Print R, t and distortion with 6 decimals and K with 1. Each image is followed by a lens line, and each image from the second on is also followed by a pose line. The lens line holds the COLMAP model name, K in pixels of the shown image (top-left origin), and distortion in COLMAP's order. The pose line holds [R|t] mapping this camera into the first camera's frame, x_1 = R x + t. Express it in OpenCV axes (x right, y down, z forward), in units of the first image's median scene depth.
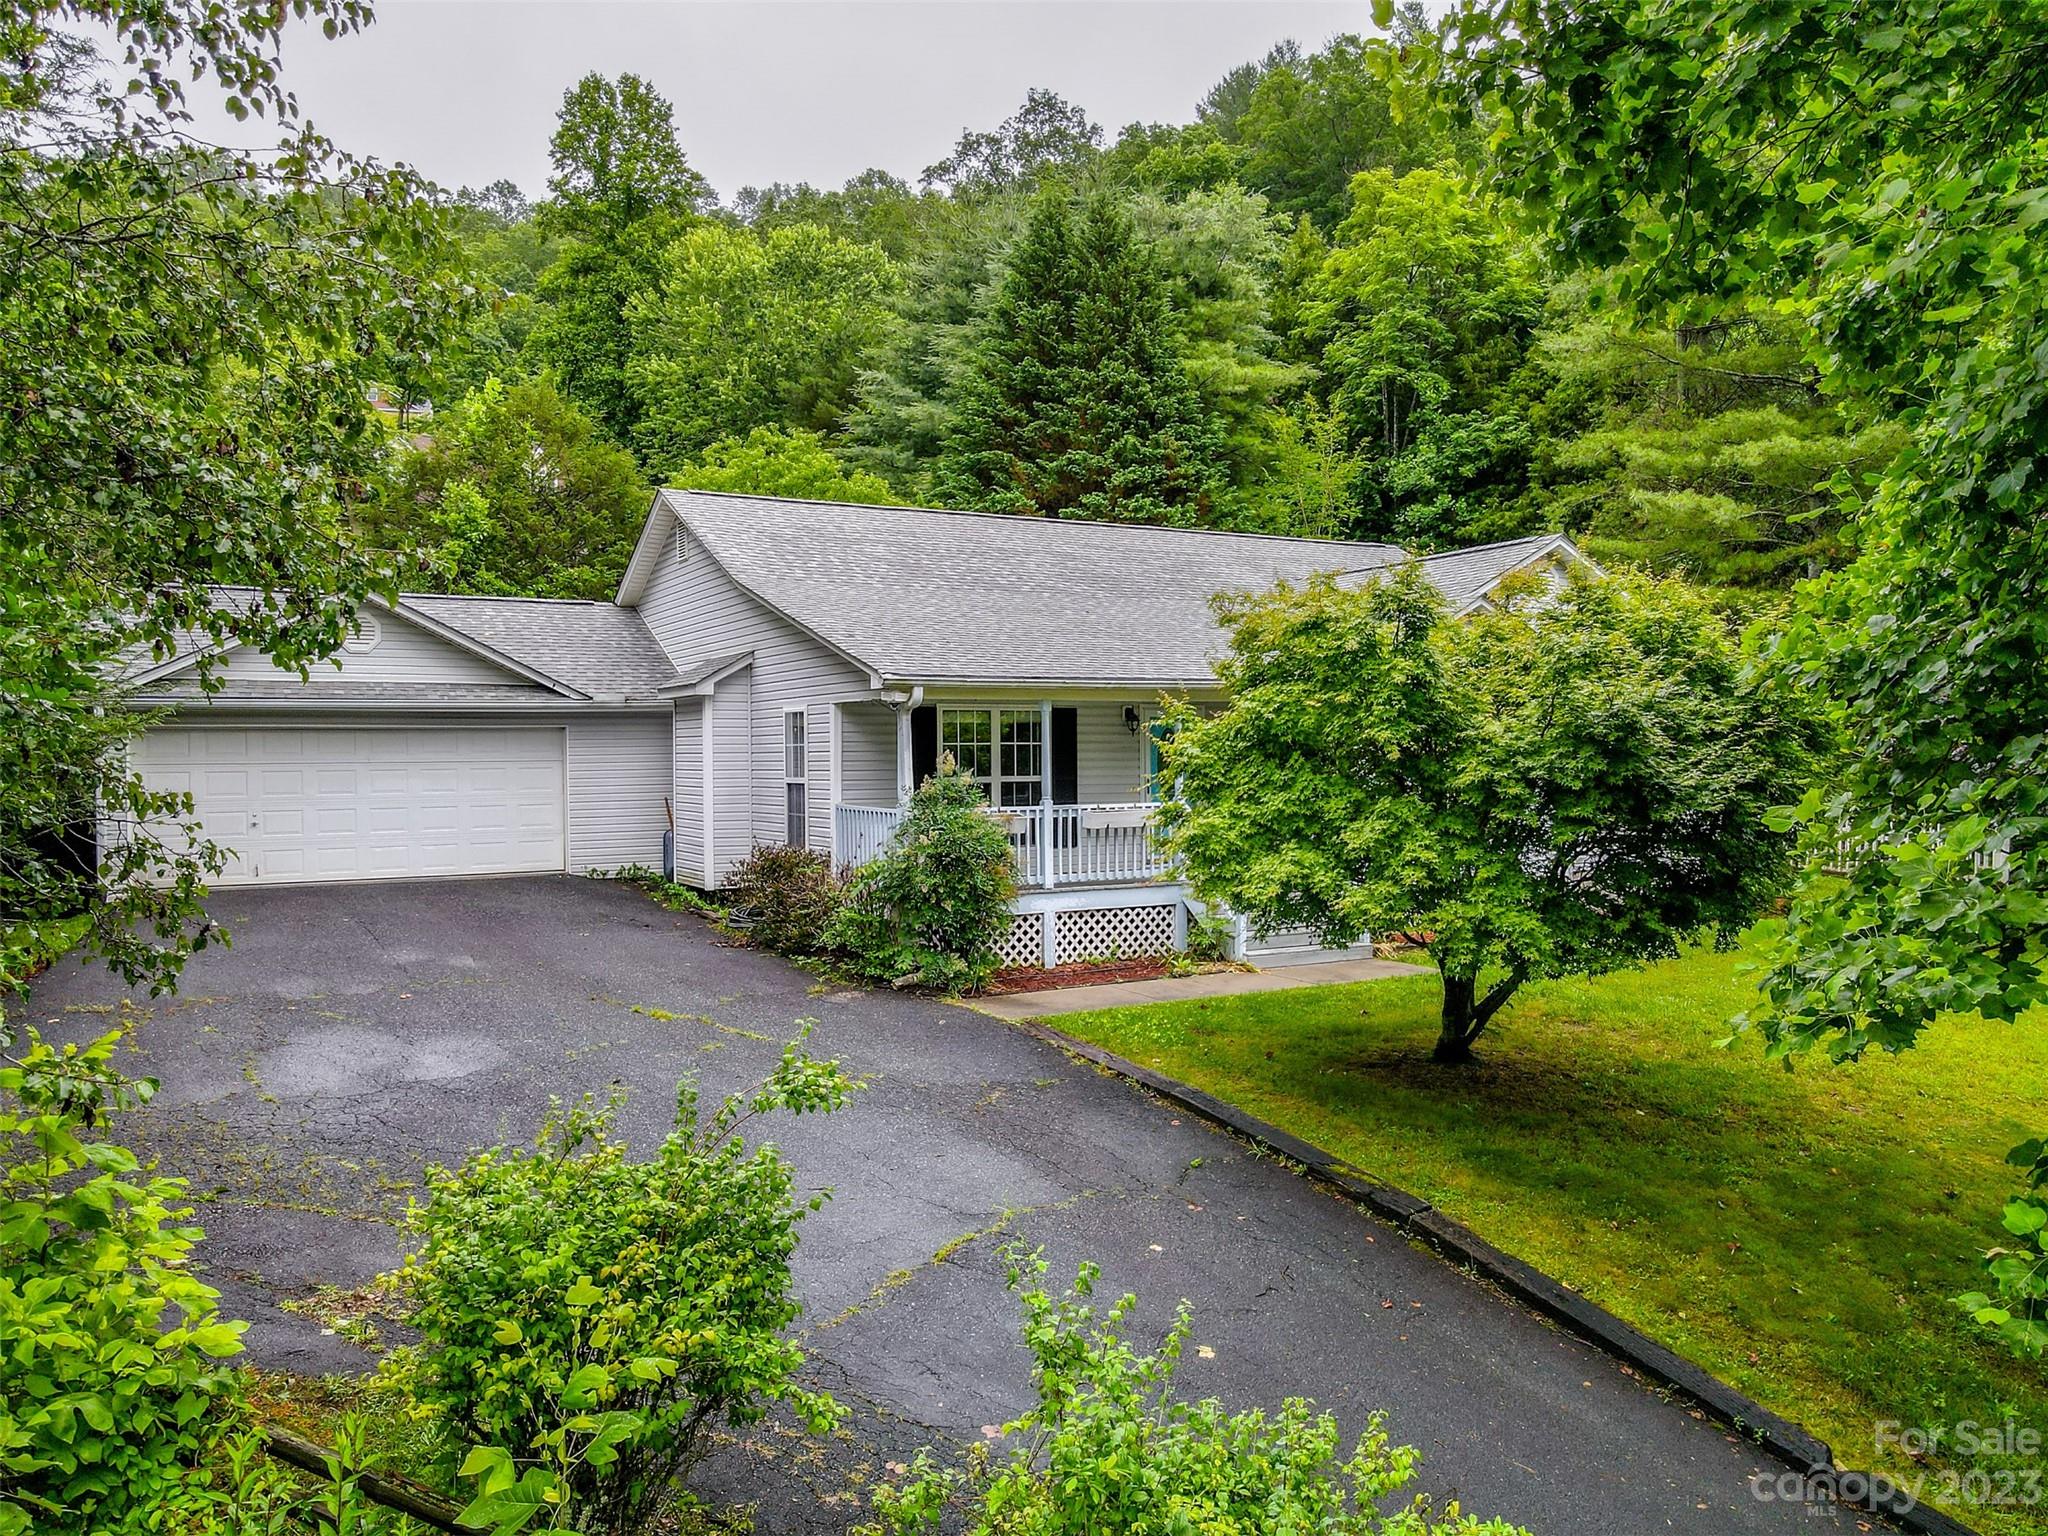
lens RADIAL K [[1521.9, 0, 1015.6], [0, 1521.9, 774.5], [0, 0, 1]] dist [-0.002526, 0.007584]
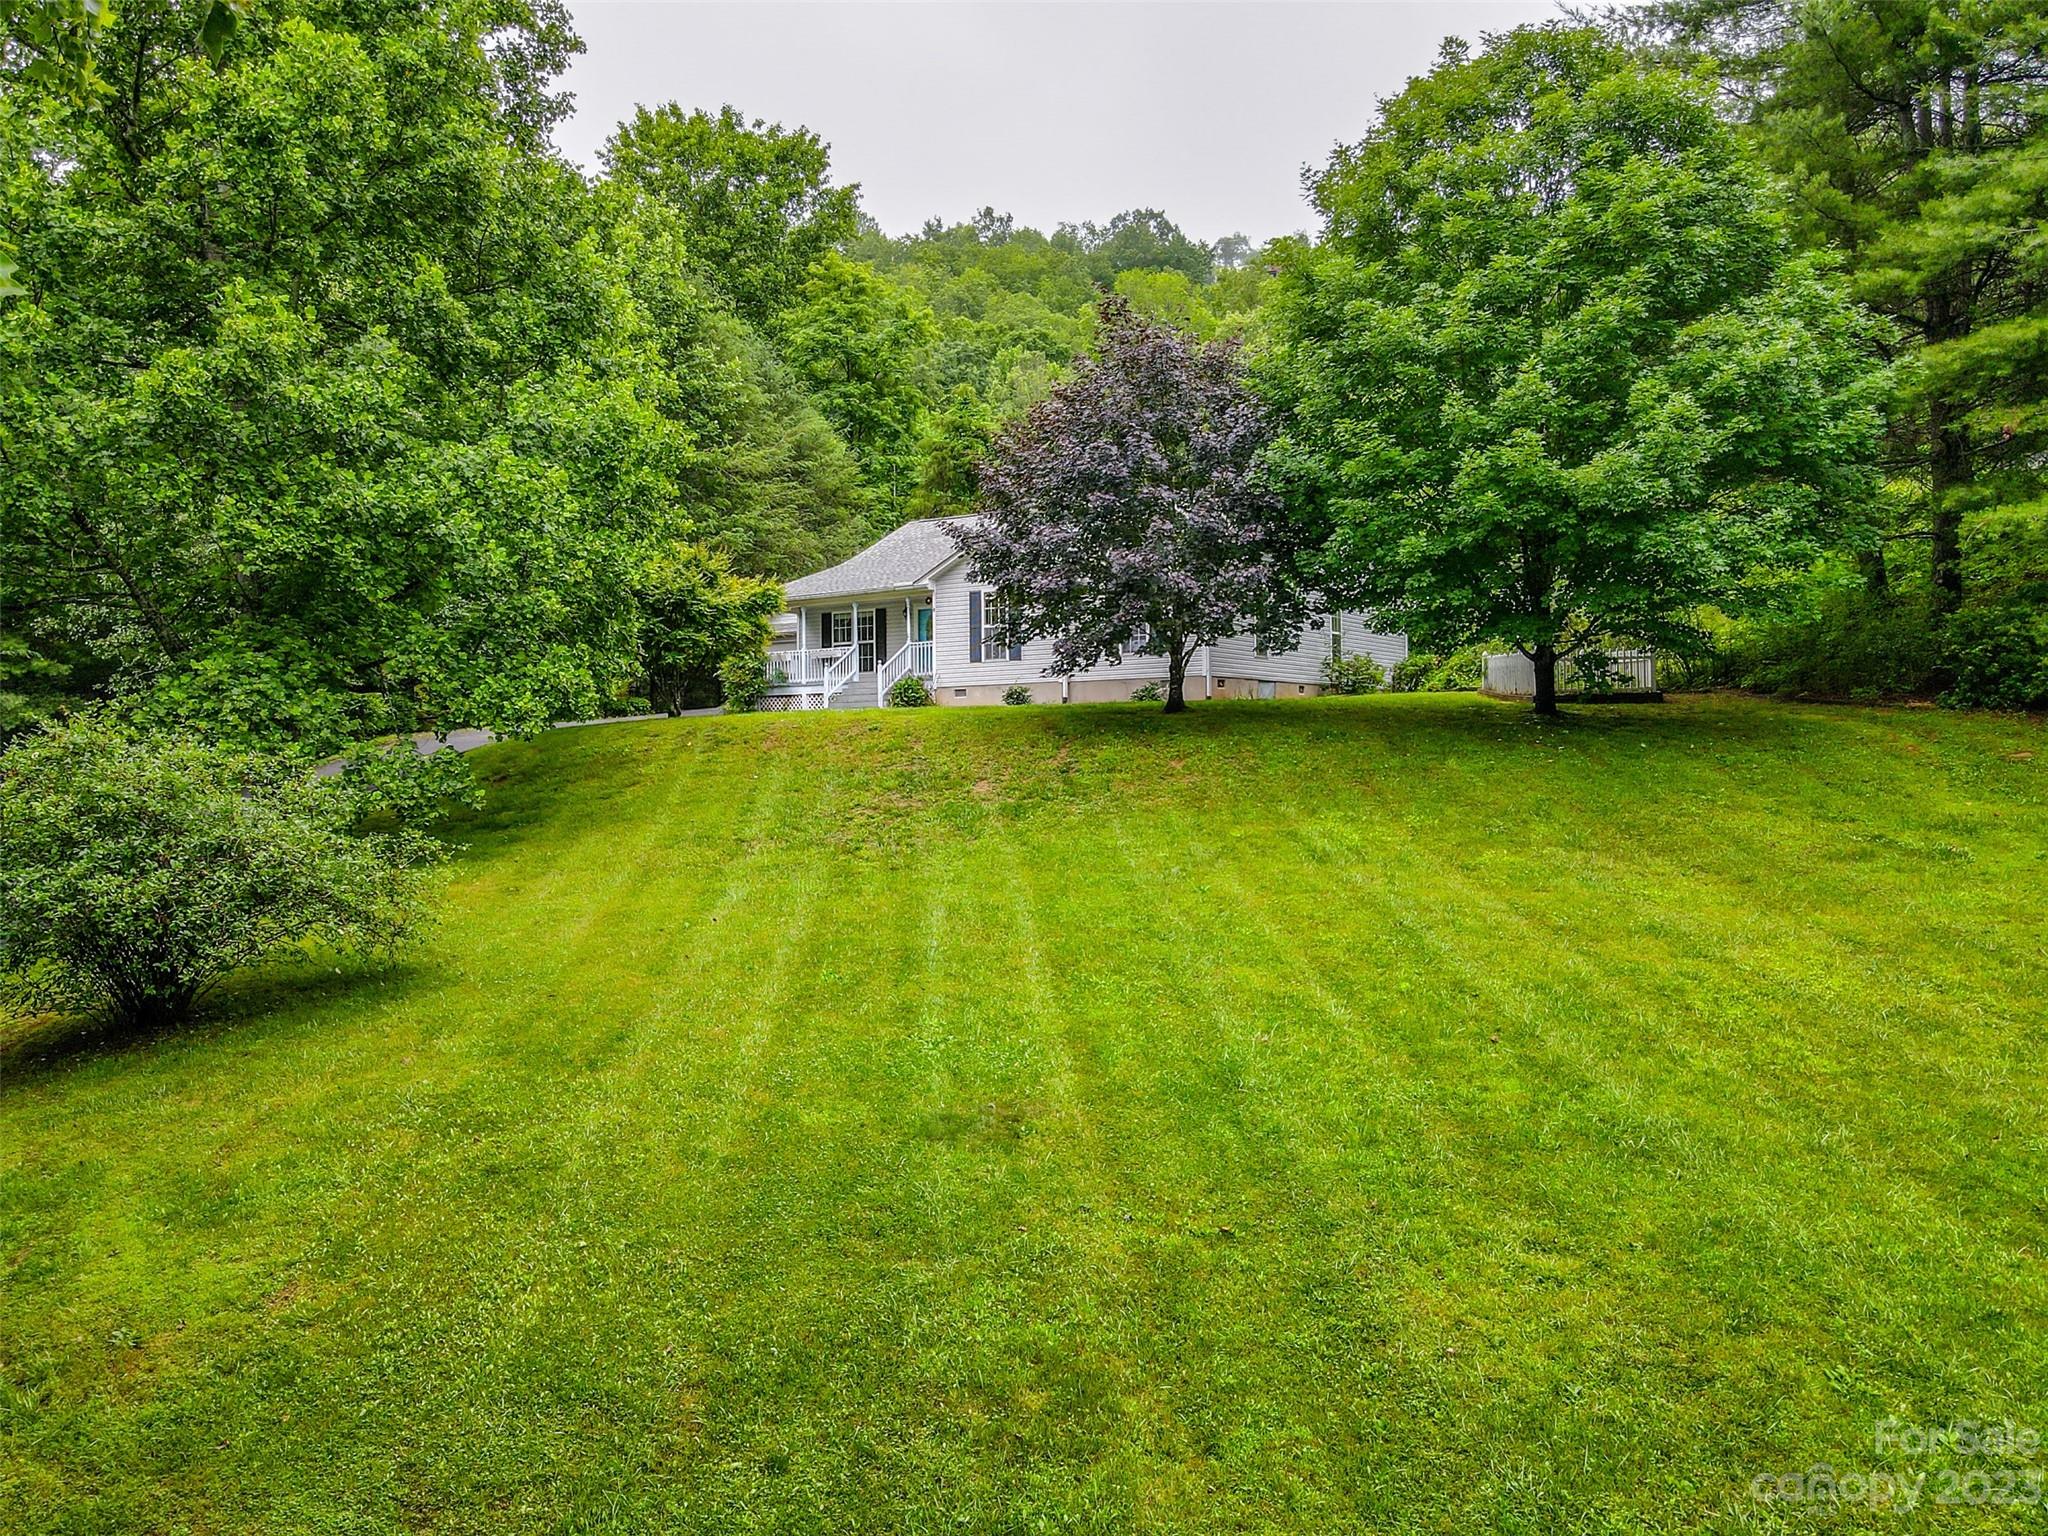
lens RADIAL K [[1501.3, 0, 1009.8], [0, 1501.3, 767.9], [0, 0, 1]] dist [0.017312, 0.013040]
pose [[0.448401, 0.014565, -0.893714, 0.941652], [-0.004099, 0.999890, 0.014239, 0.070472], [0.893823, -0.002721, 0.448411, 0.088965]]
